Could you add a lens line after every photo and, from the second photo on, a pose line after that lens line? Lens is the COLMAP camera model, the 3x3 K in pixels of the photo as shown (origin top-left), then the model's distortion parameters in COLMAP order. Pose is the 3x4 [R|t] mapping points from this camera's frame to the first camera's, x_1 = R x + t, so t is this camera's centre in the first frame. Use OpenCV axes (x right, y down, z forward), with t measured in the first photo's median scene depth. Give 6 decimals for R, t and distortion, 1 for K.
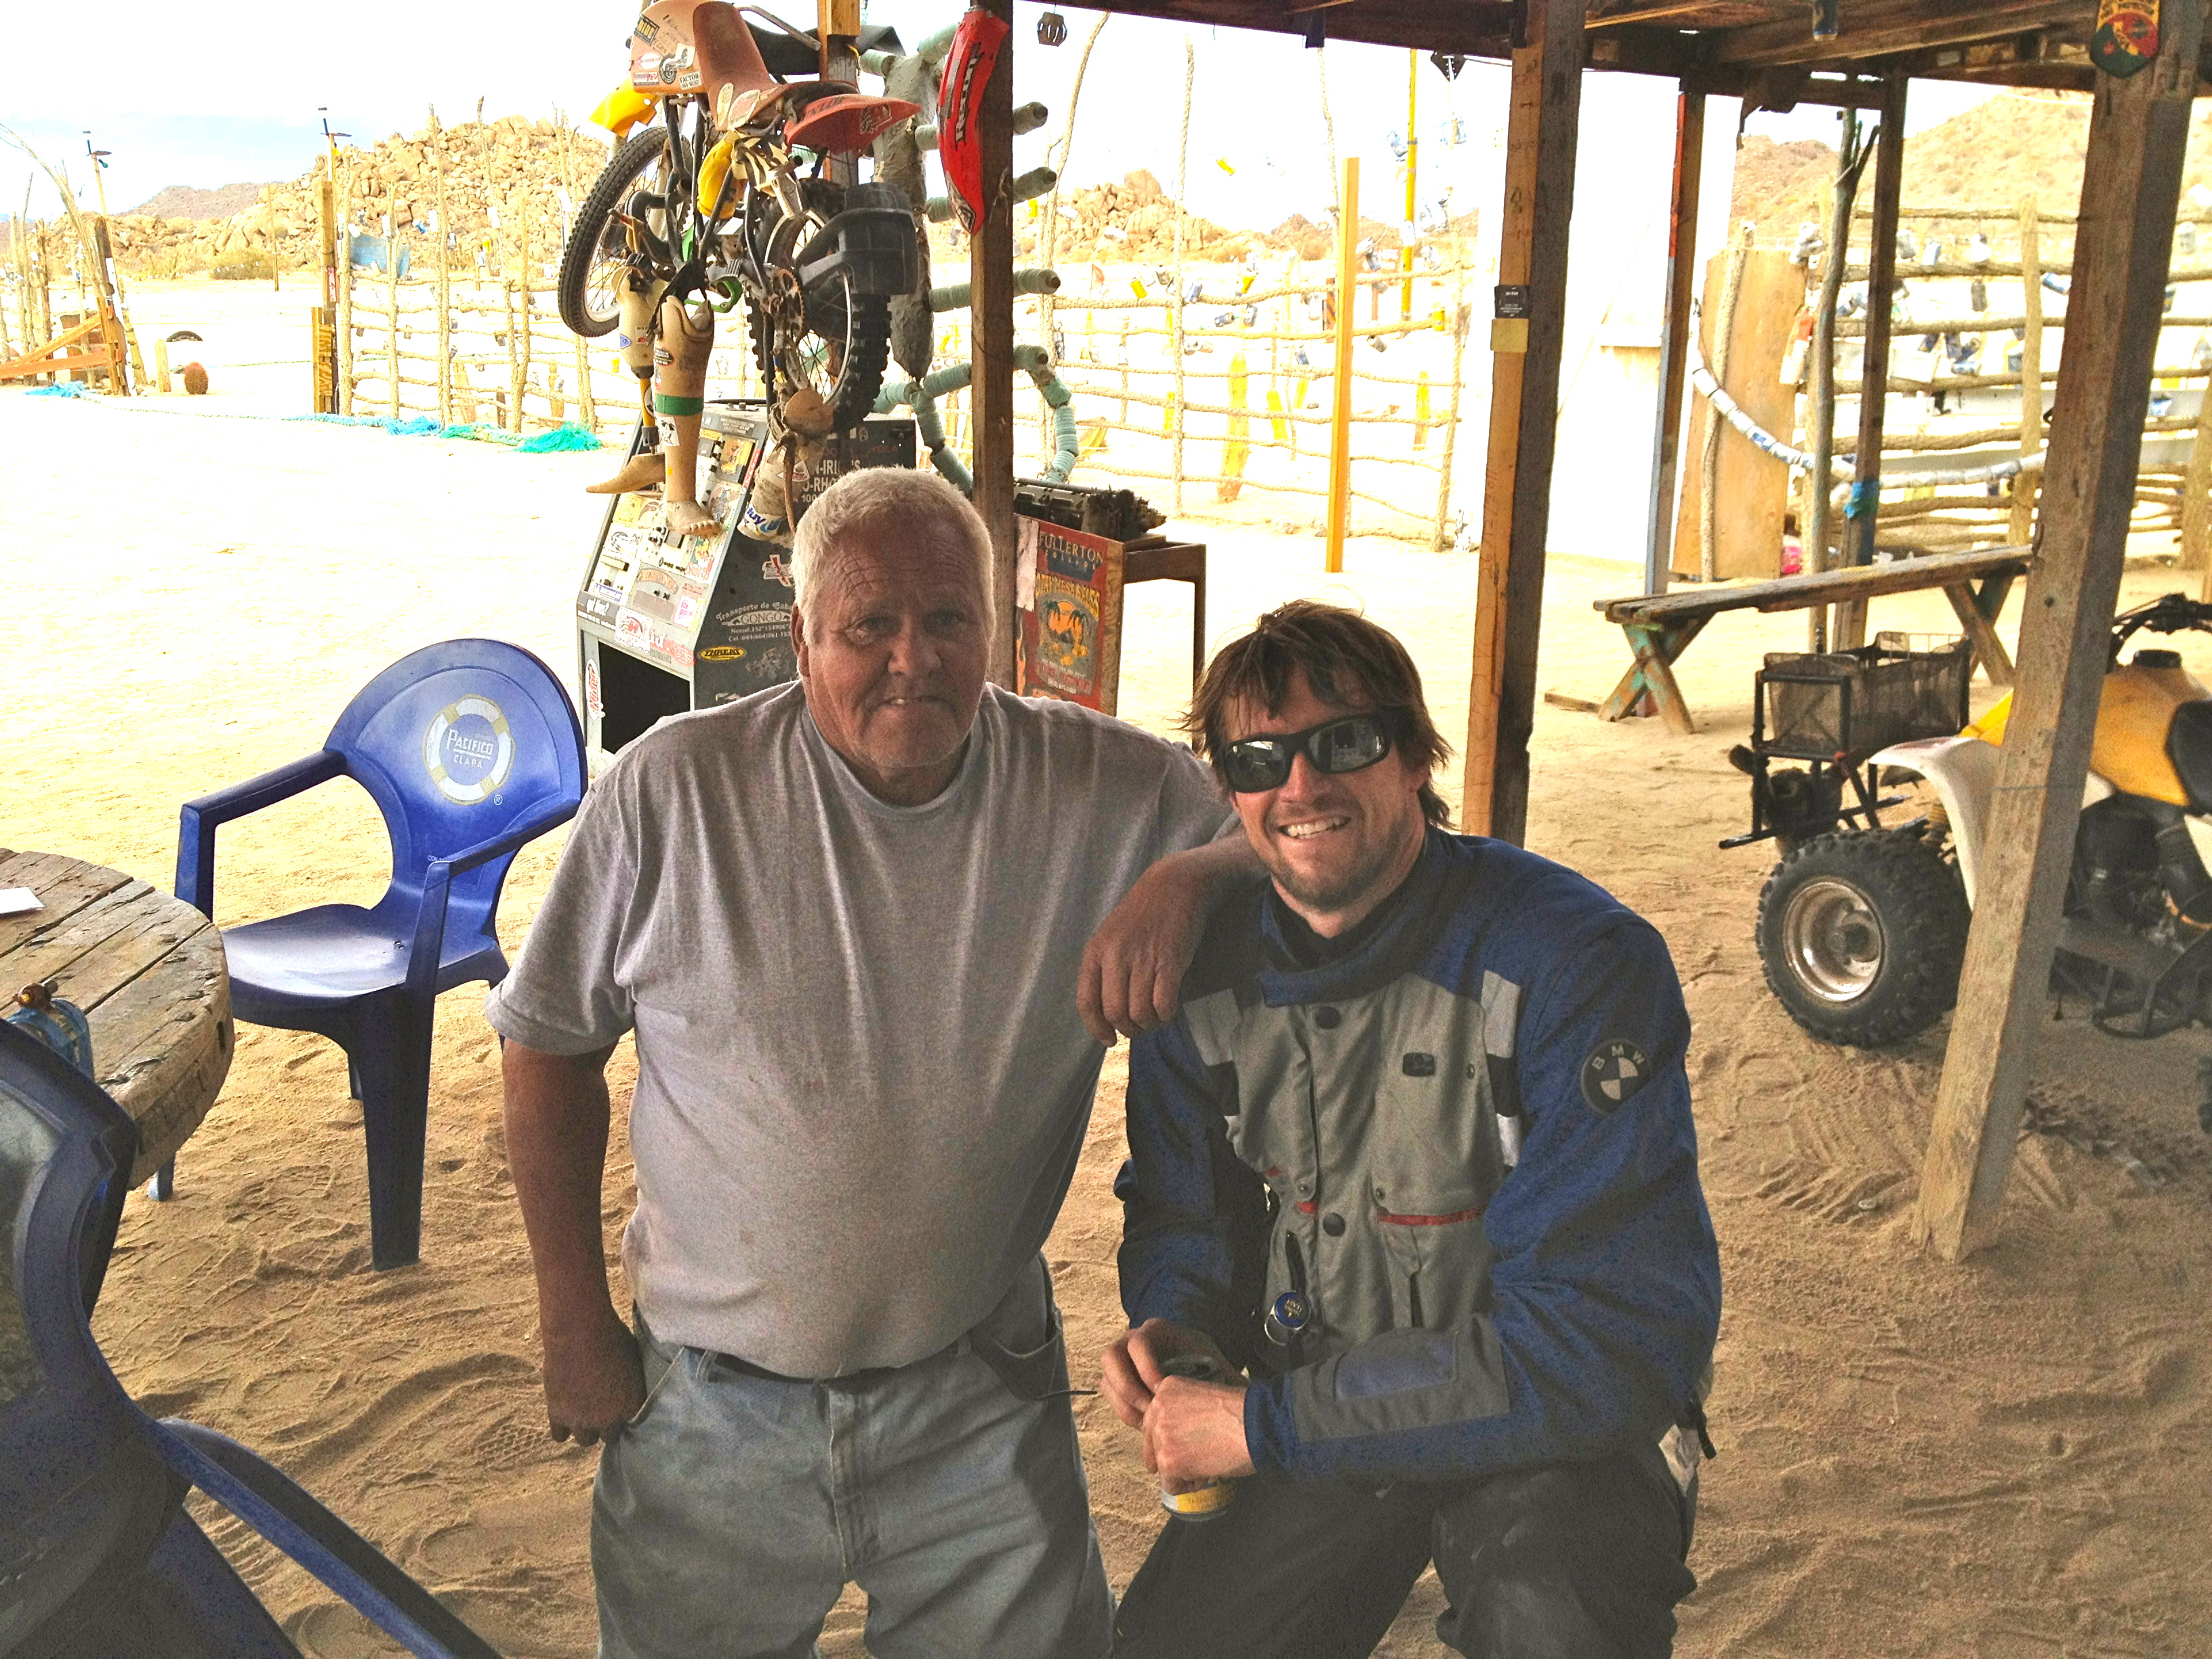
lens RADIAL K [[2047.2, 0, 1106.0], [0, 2047.2, 829.5], [0, 0, 1]] dist [0.029146, 0.001188]
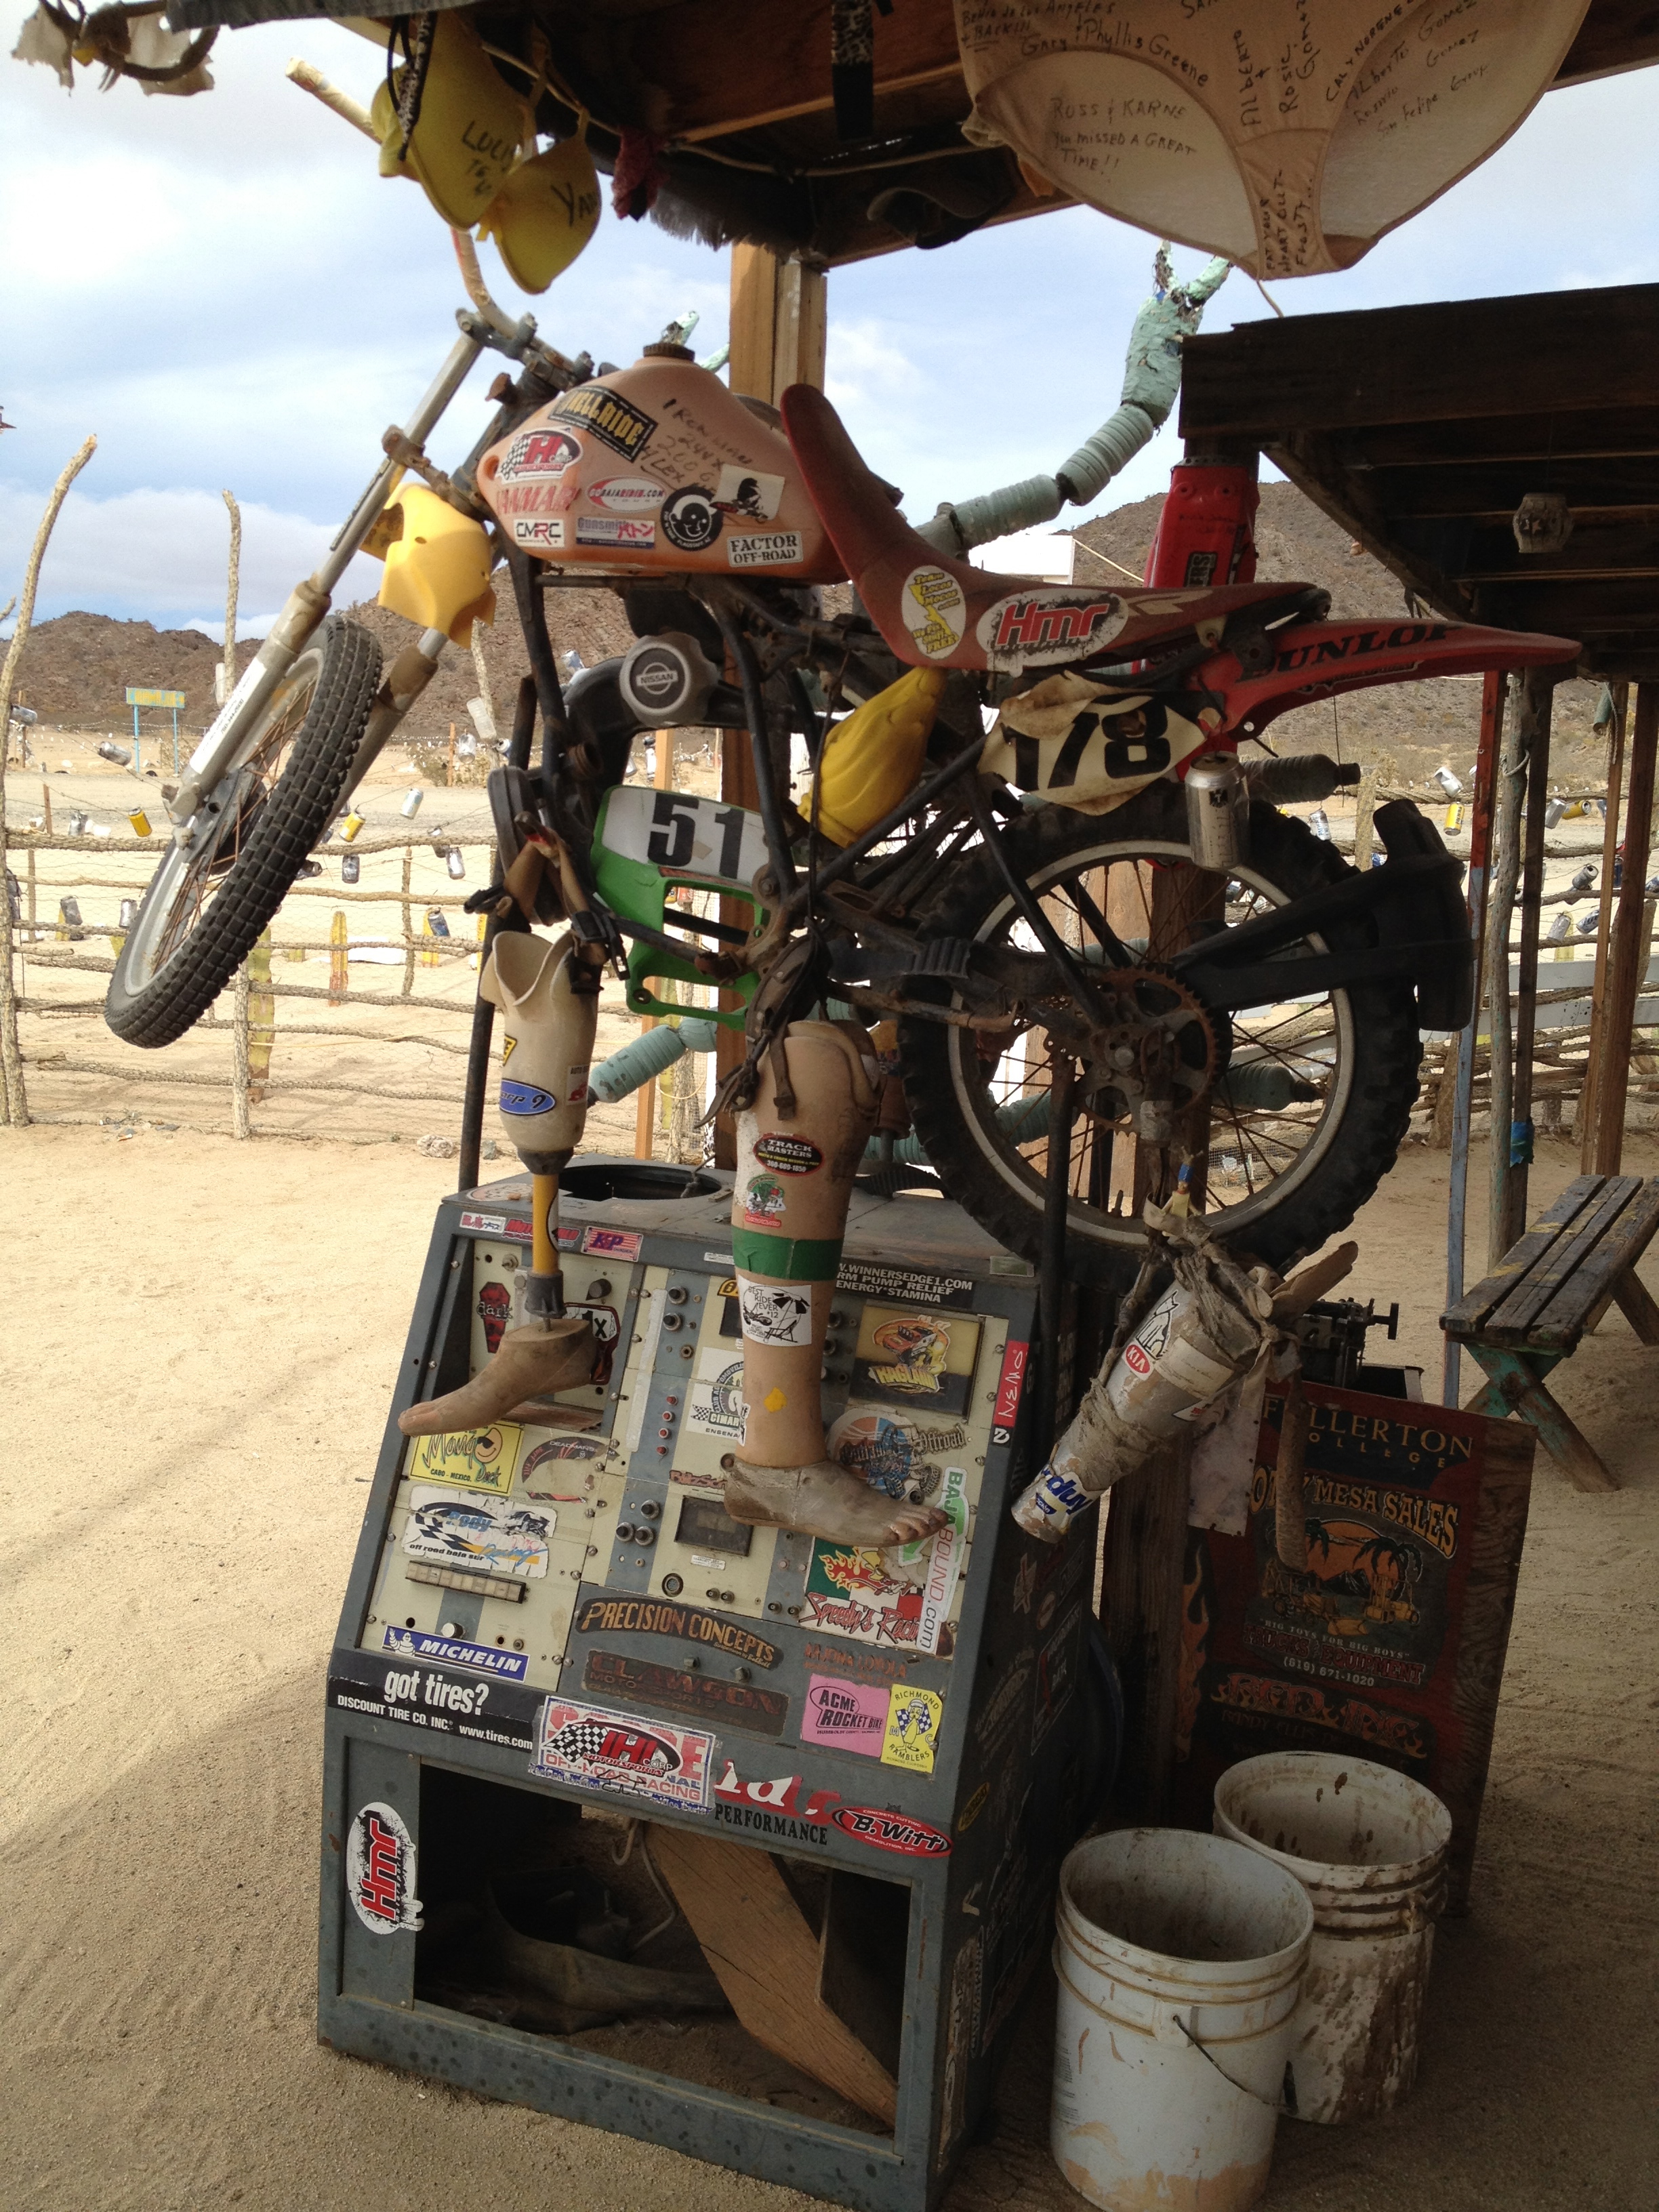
lens RADIAL K [[2047.2, 0, 829.5], [0, 2047.2, 1106.0], [0, 0, 1]] dist [0.029146, 0.001188]
pose [[0.819715, -0.064217, 0.569160, -0.441470], [0.117781, 0.991357, -0.057778, -0.207012], [-0.560531, 0.114398, 0.820194, 0.614421]]
